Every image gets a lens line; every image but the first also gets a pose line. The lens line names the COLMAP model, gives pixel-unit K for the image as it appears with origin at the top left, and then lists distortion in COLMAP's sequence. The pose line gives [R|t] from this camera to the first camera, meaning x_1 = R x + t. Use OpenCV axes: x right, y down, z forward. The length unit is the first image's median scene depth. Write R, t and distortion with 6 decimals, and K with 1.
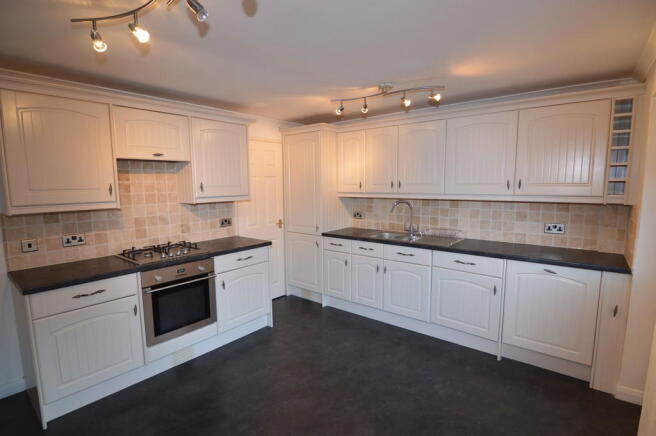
lens RADIAL K [[320.6, 0, 326.6], [0, 320.6, 221.3], [0, 0, 1]] dist [-0.001573, -0.000679]
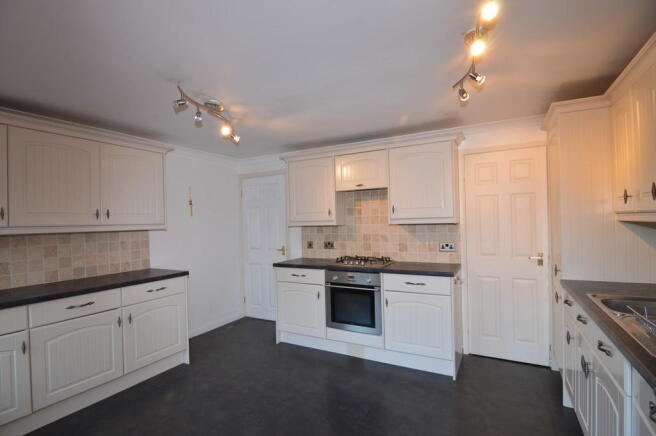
lens RADIAL K [[320.6, 0, 325.4], [0, 320.6, 217.7], [0, 0, 1]] dist [-0.001573, -0.000679]
pose [[0.201739, -0.005960, -0.979421, 0.660902], [-0.097342, 0.994909, -0.026104, -0.027811], [0.974590, 0.100605, 0.200132, 0.571615]]
